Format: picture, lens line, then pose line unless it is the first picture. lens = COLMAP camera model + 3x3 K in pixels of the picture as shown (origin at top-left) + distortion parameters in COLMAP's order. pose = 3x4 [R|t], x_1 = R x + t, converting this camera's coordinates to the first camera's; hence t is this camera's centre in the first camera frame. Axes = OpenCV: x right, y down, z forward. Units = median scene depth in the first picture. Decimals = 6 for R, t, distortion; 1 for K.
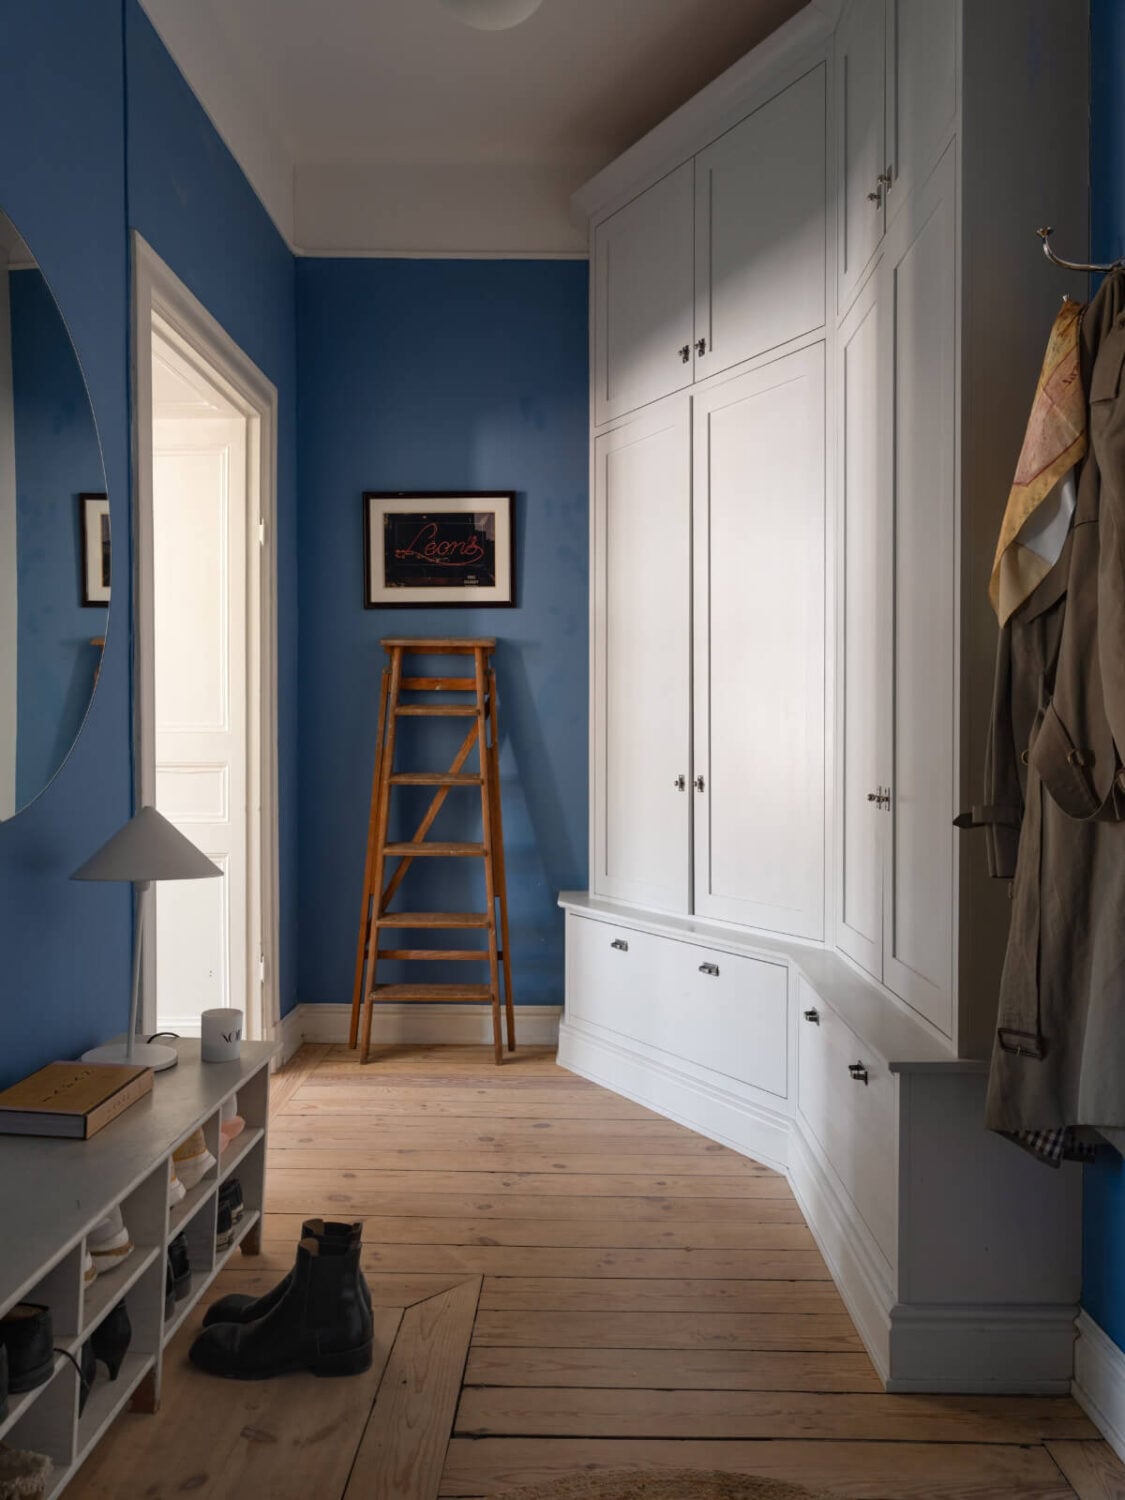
lens RADIAL K [[1148.9, 0, 560.3], [0, 1148.9, 746.6], [0, 0, 1]] dist [0.013801, -0.007457]
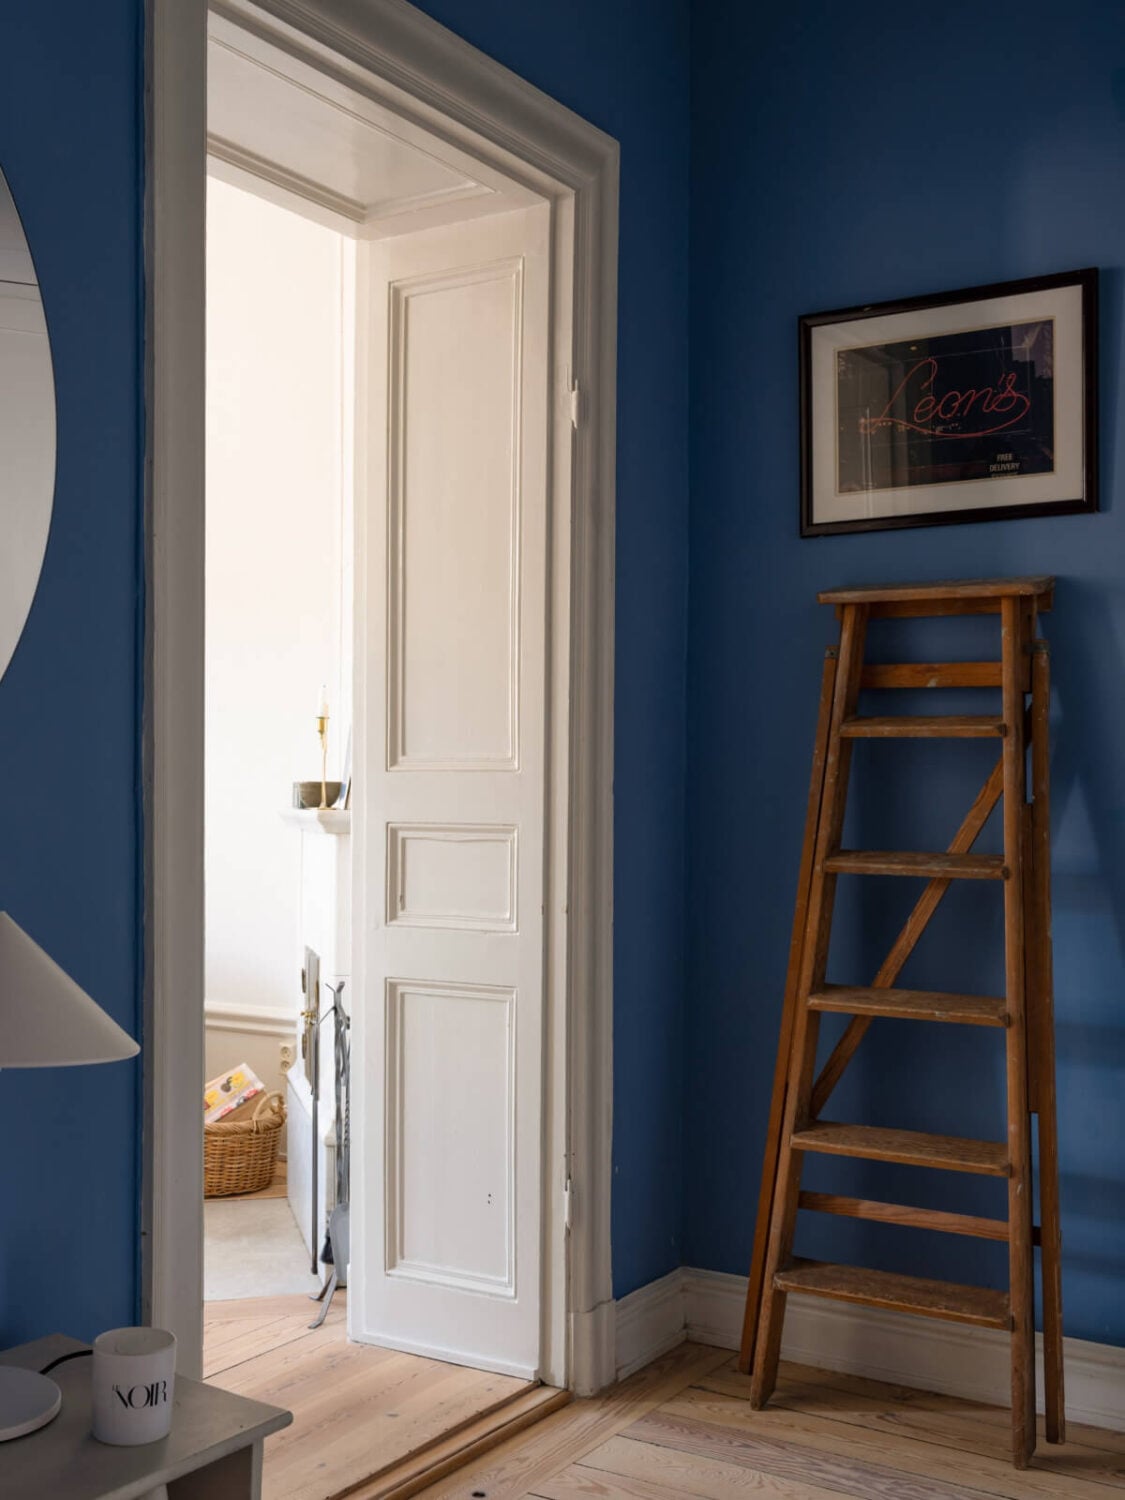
lens RADIAL K [[1688.5, 0, 514.4], [0, 1688.5, 794.1], [0, 0, 1]] dist [-0.000704, 0.000000]
pose [[0.850615, 0.007917, -0.525730, 0.128831], [-0.009007, 0.999959, 0.000485, -0.001192], [0.525713, 0.004323, 0.850651, 0.279685]]
